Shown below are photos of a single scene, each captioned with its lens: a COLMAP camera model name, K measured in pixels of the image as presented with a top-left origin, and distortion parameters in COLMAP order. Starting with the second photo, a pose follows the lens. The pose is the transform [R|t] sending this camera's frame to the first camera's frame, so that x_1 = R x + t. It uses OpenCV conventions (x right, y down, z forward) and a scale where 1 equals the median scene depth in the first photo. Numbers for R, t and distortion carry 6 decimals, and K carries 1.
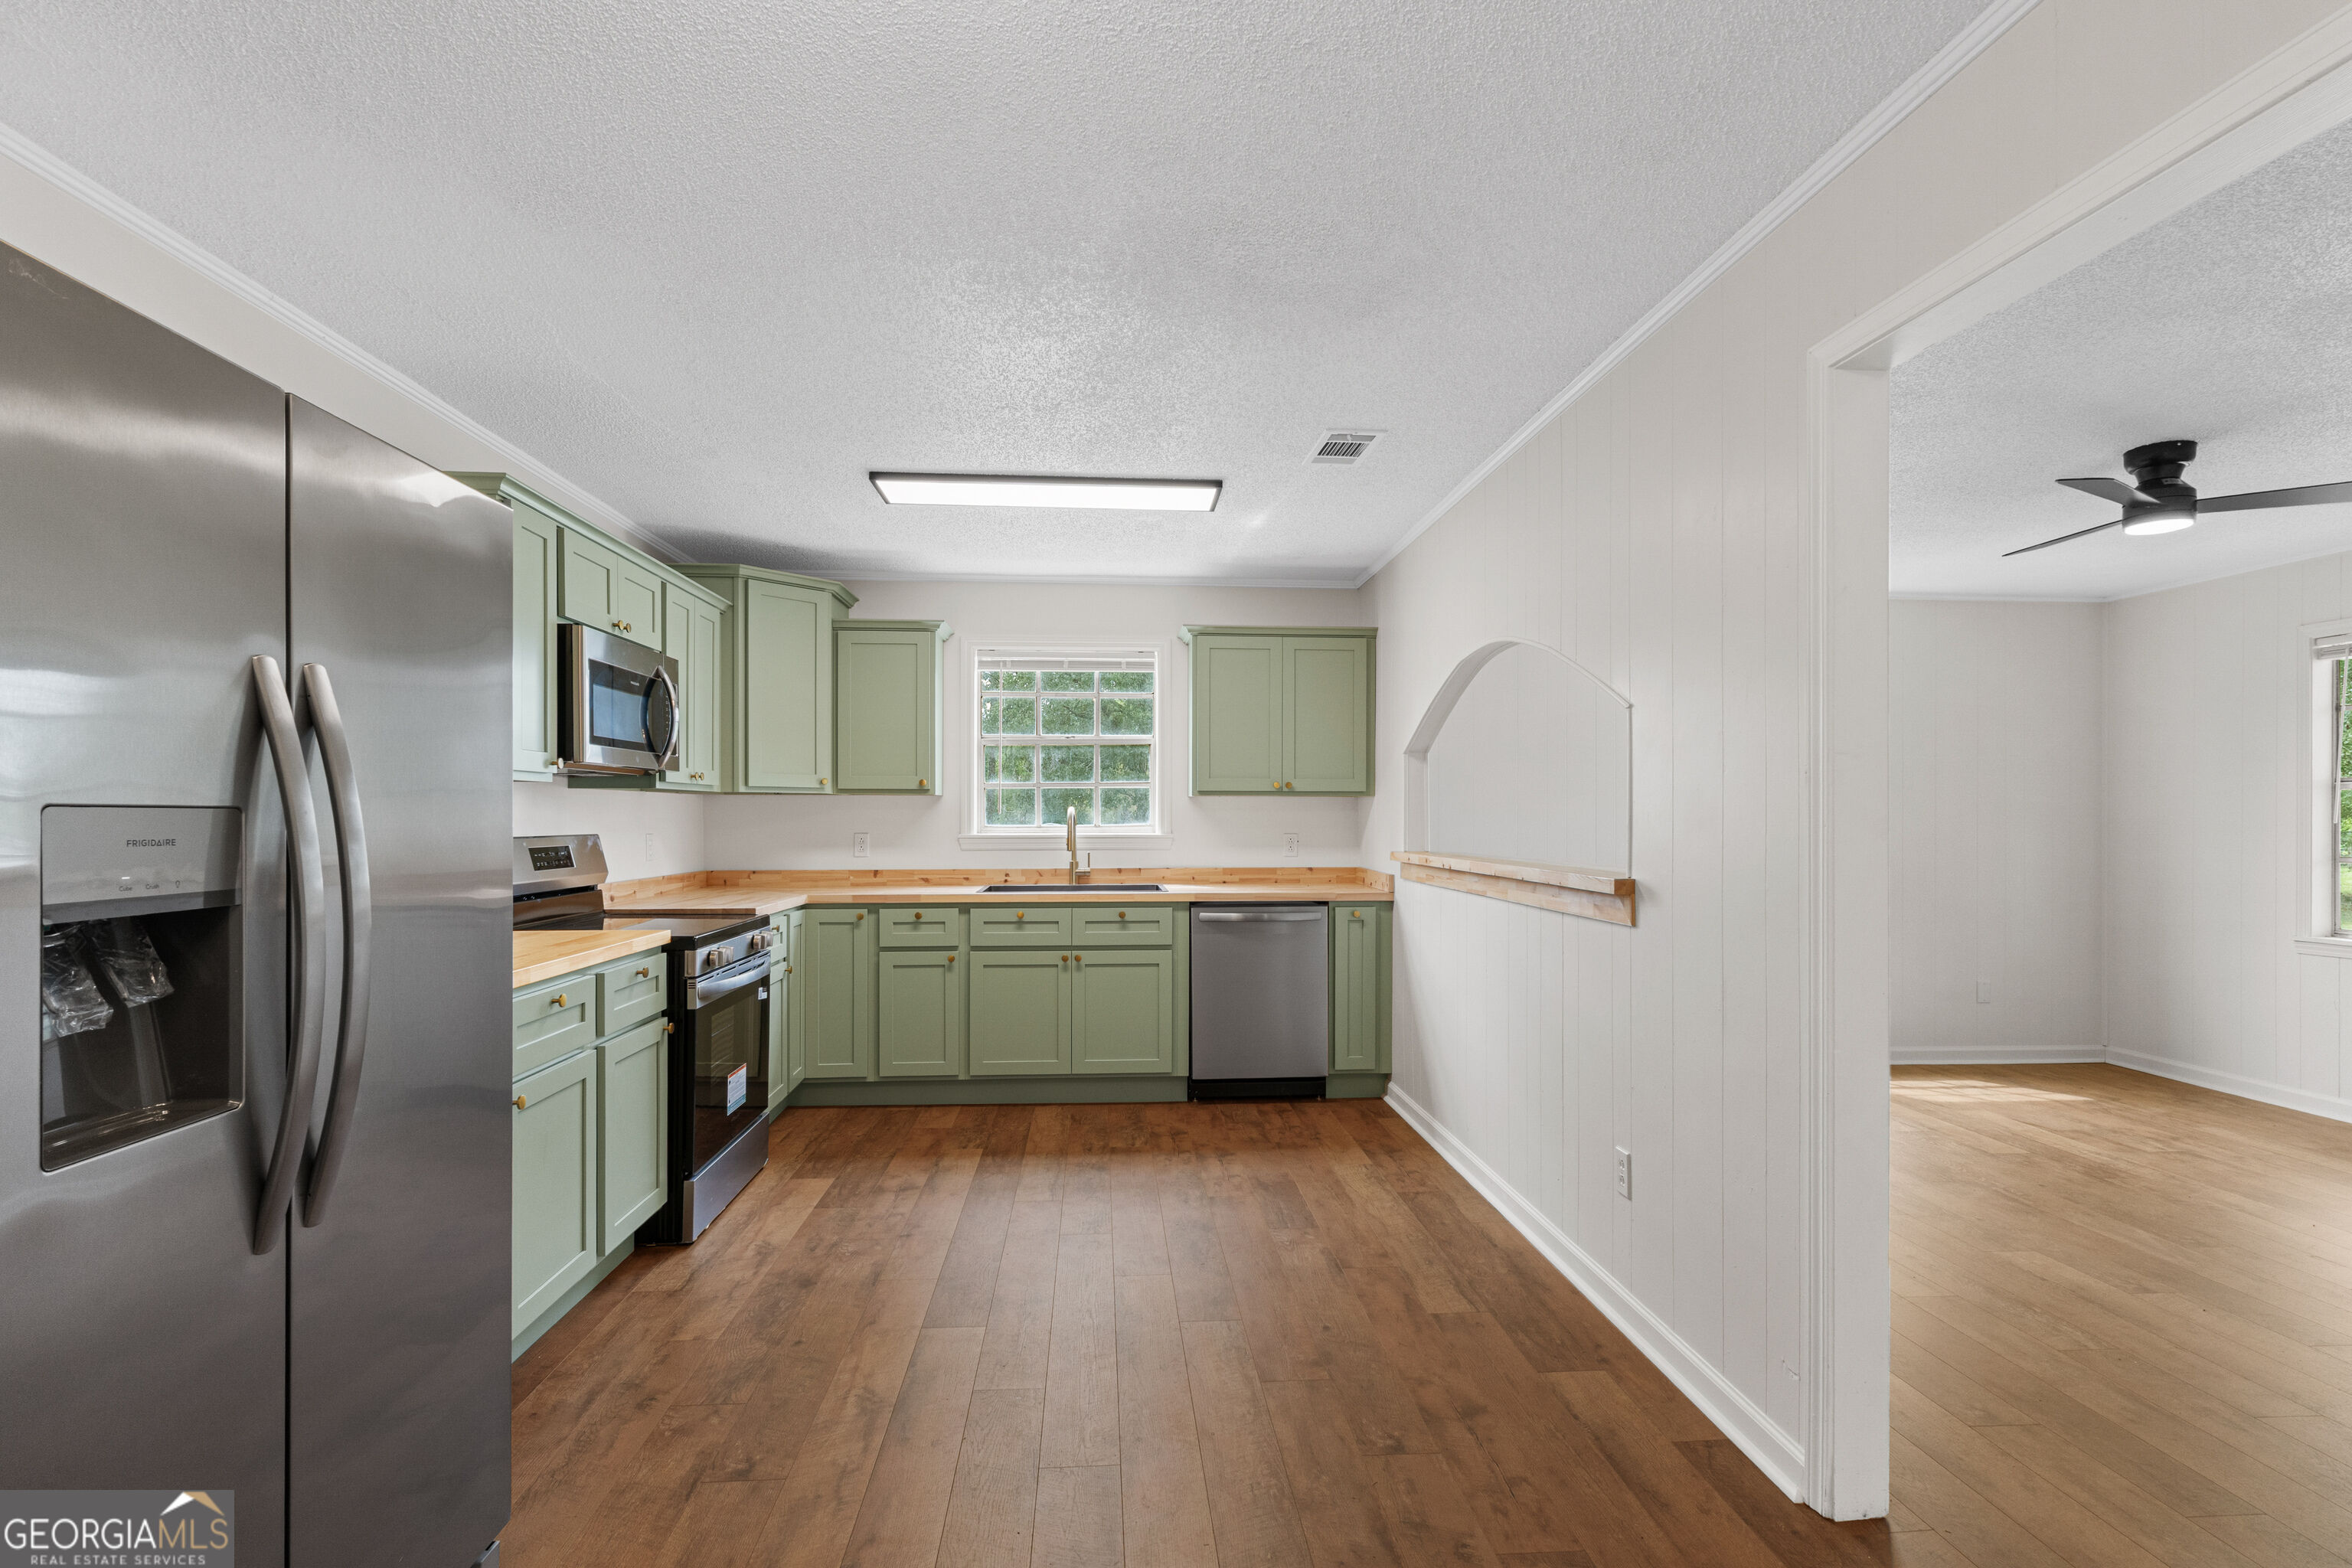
lens RADIAL K [[1126.6, 0, 1181.1], [0, 1126.6, 816.8], [0, 0, 1]] dist [0.001750, 0.000332]
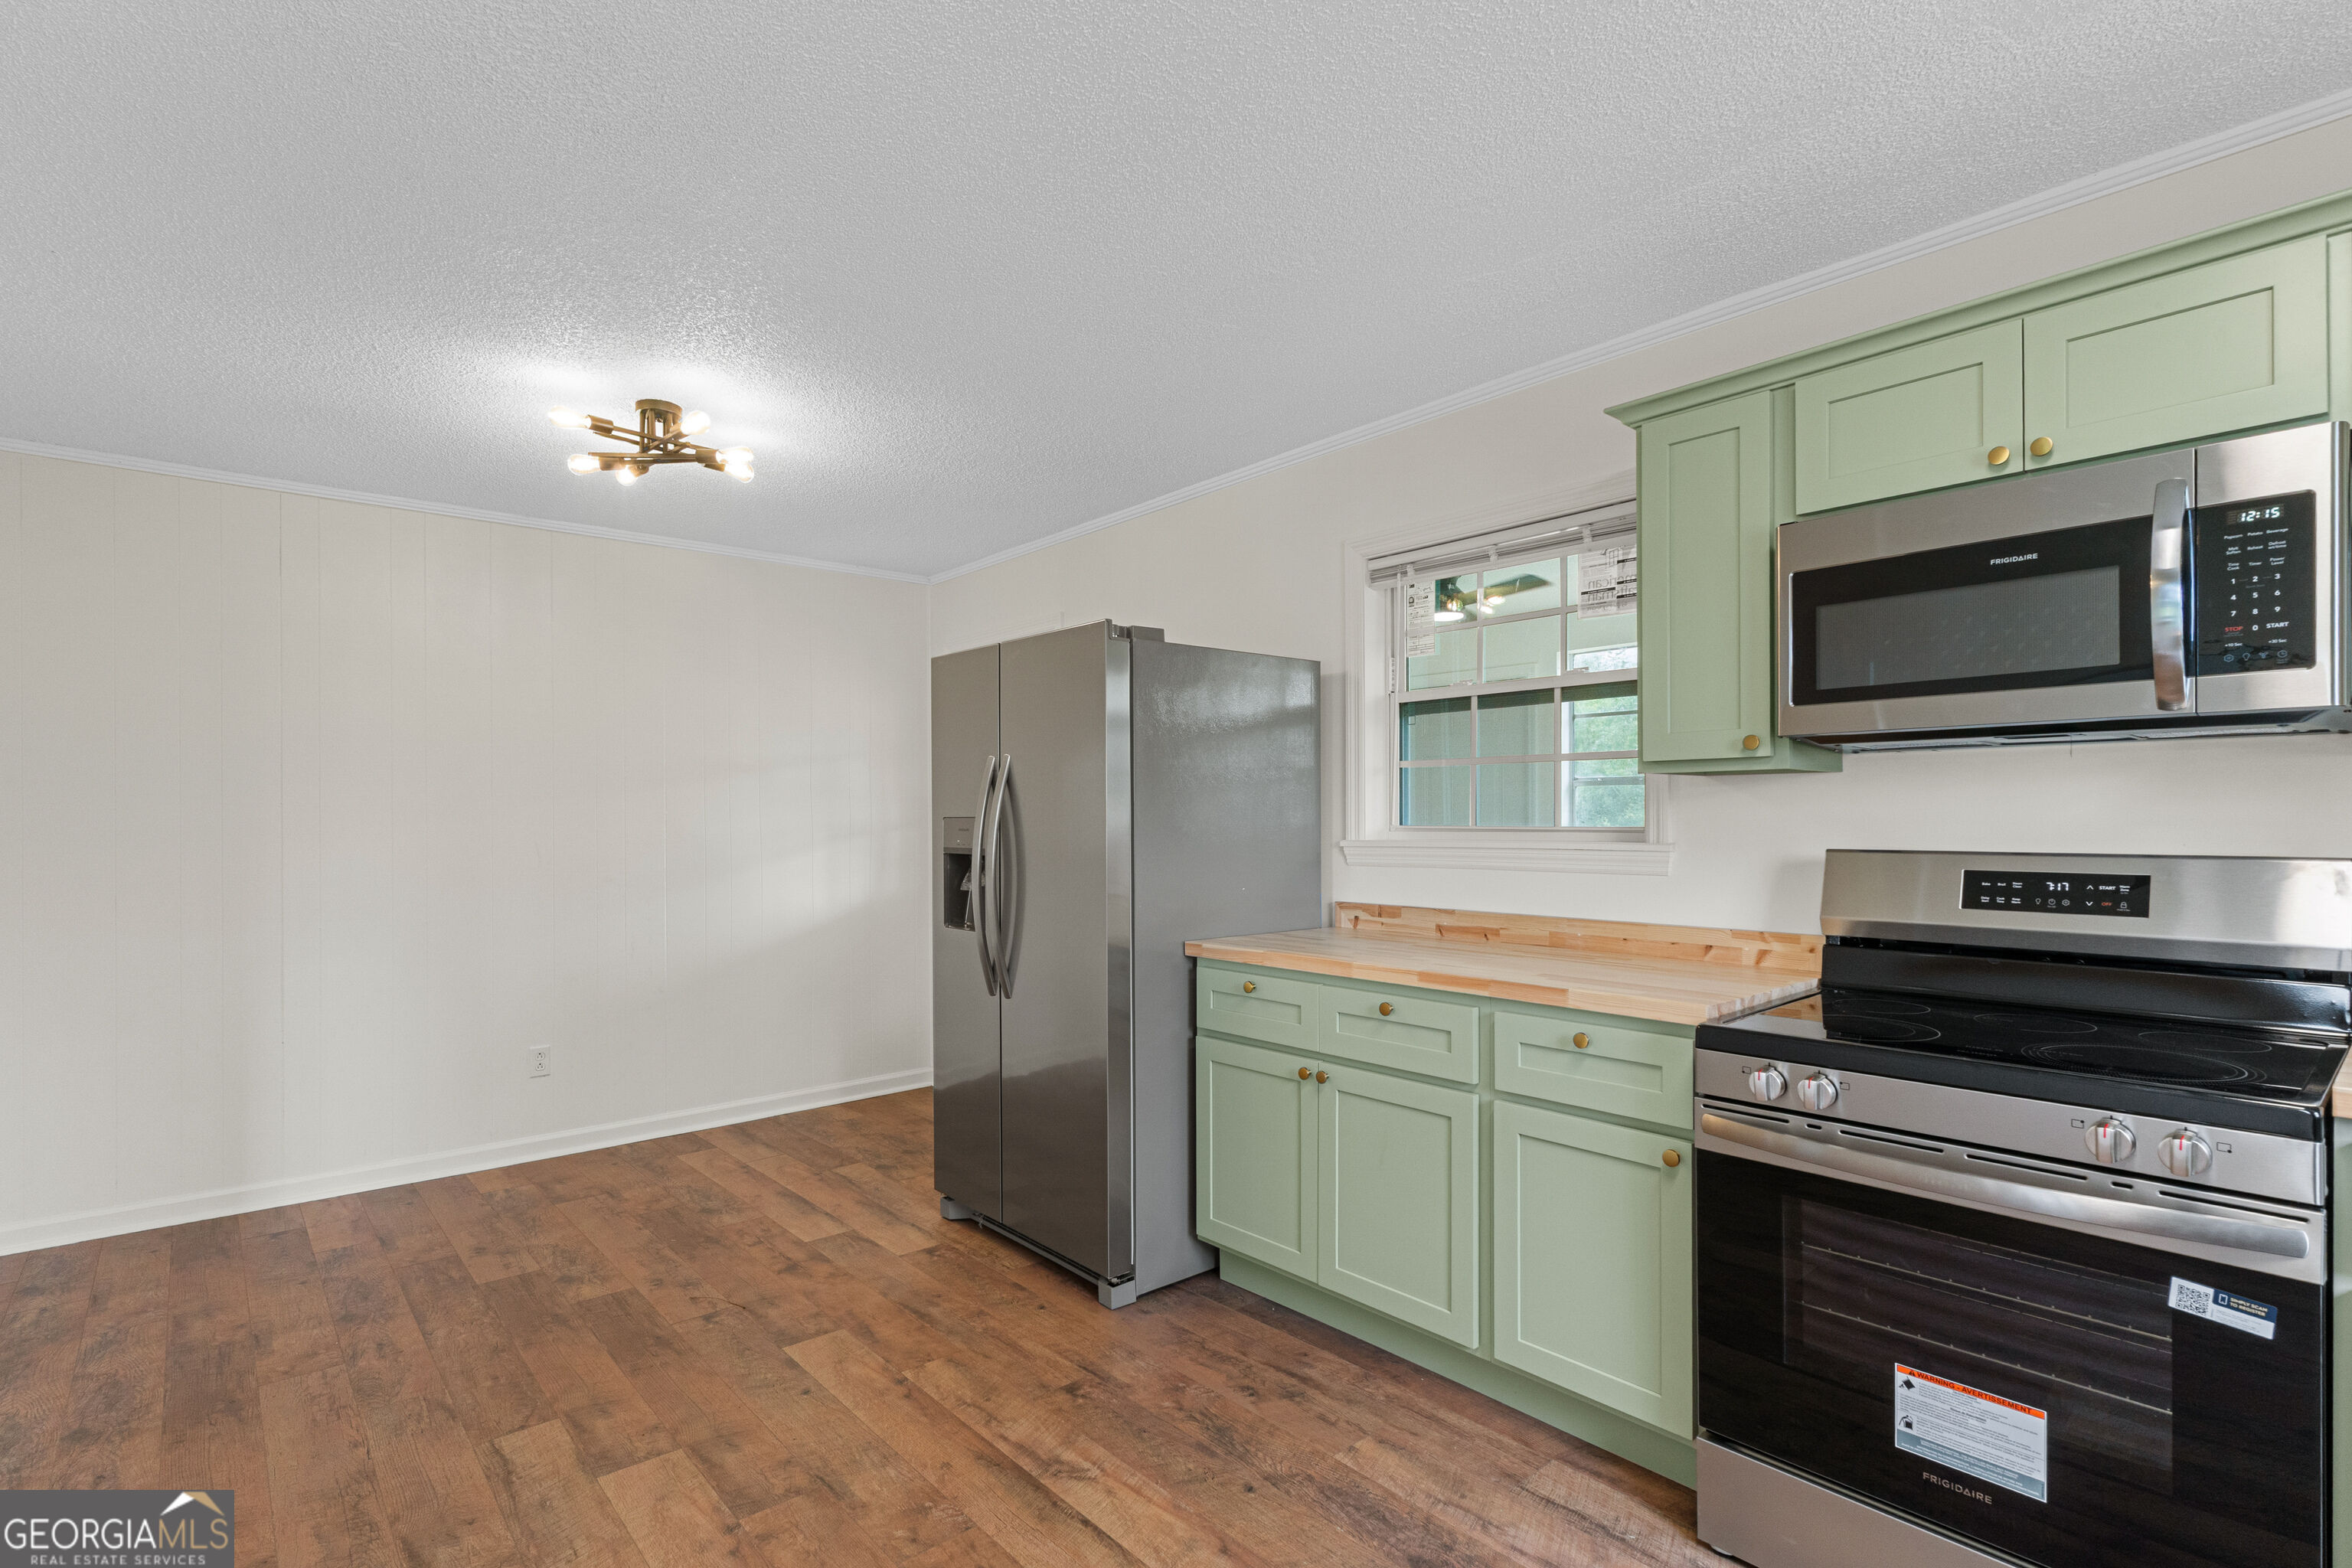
lens RADIAL K [[1129.4, 0, 1178.5], [0, 1129.4, 813.7], [0, 0, 1]] dist [0.002622, -0.000439]
pose [[-0.803220, 0.002742, -0.595676, 0.094627], [0.004133, 0.999991, -0.000969, -0.003166], [0.595668, -0.003240, -0.803224, 0.894872]]
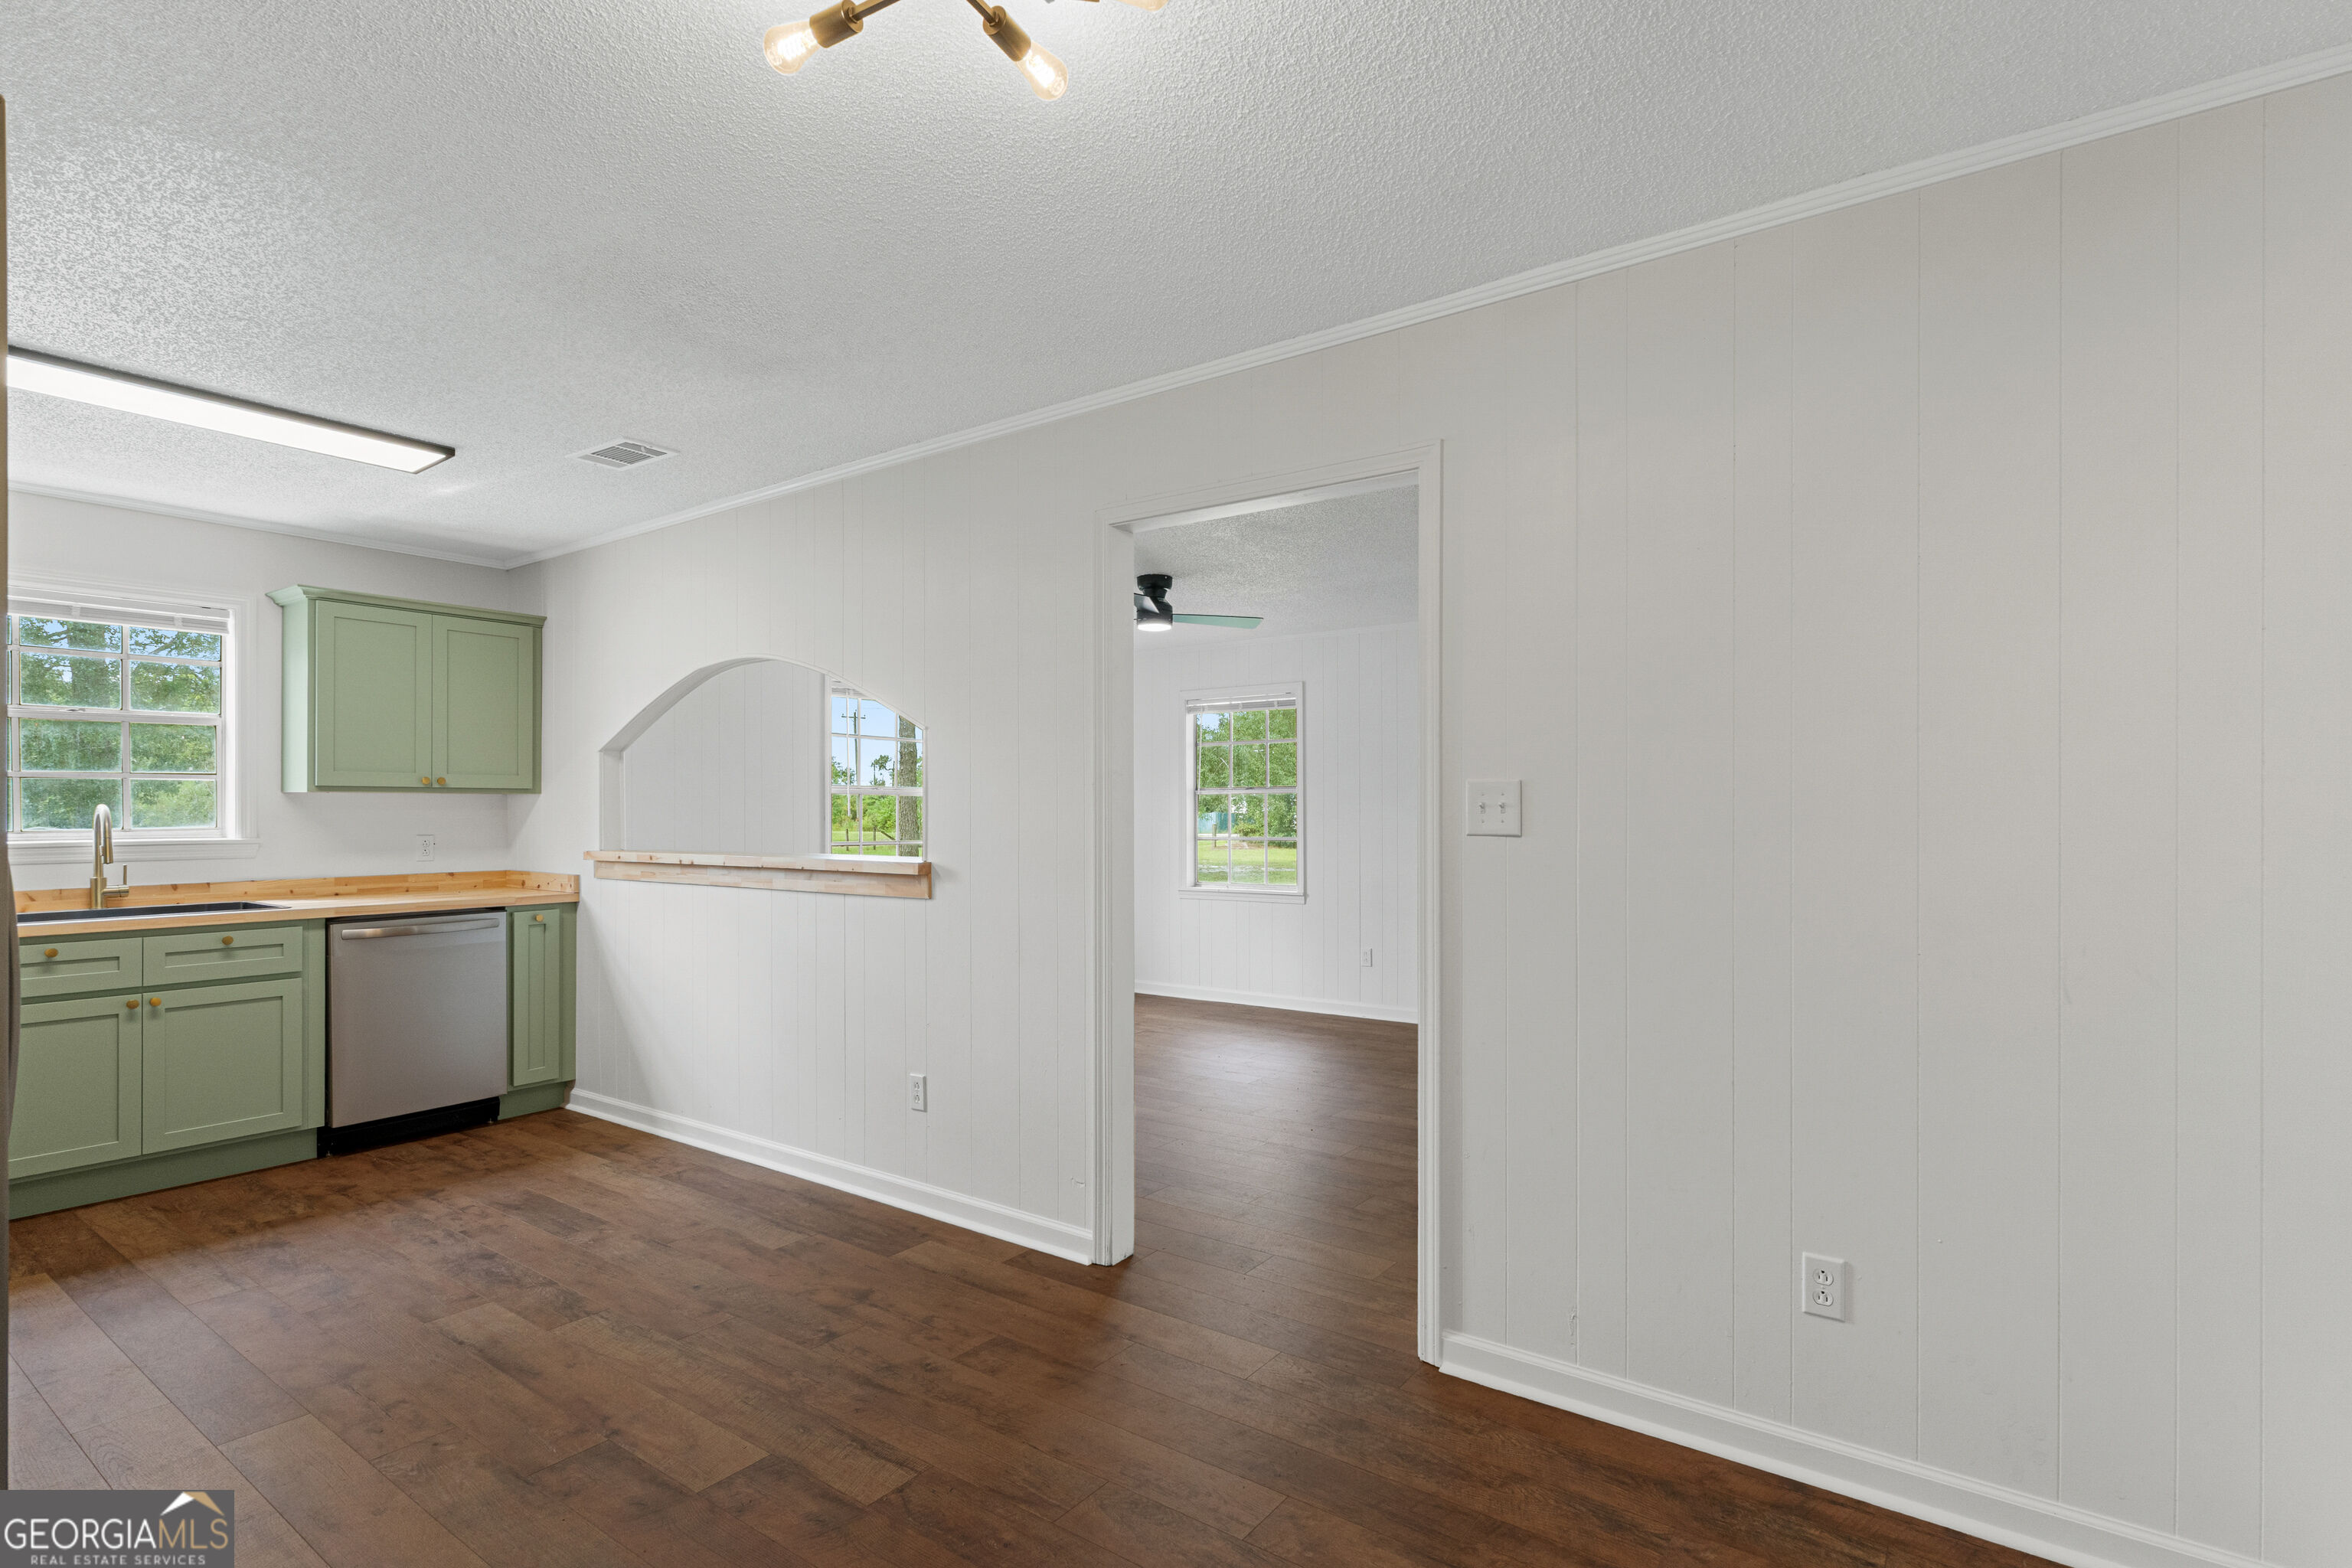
lens RADIAL K [[1145.0, 0, 1187.8], [0, 1145.0, 807.8], [0, 0, 1]] dist [0.001352, -0.001072]
pose [[0.644542, -0.001191, 0.764568, -0.235351], [0.005148, 0.999983, -0.002782, -0.001043], [-0.764551, 0.005729, 0.644538, -0.042612]]
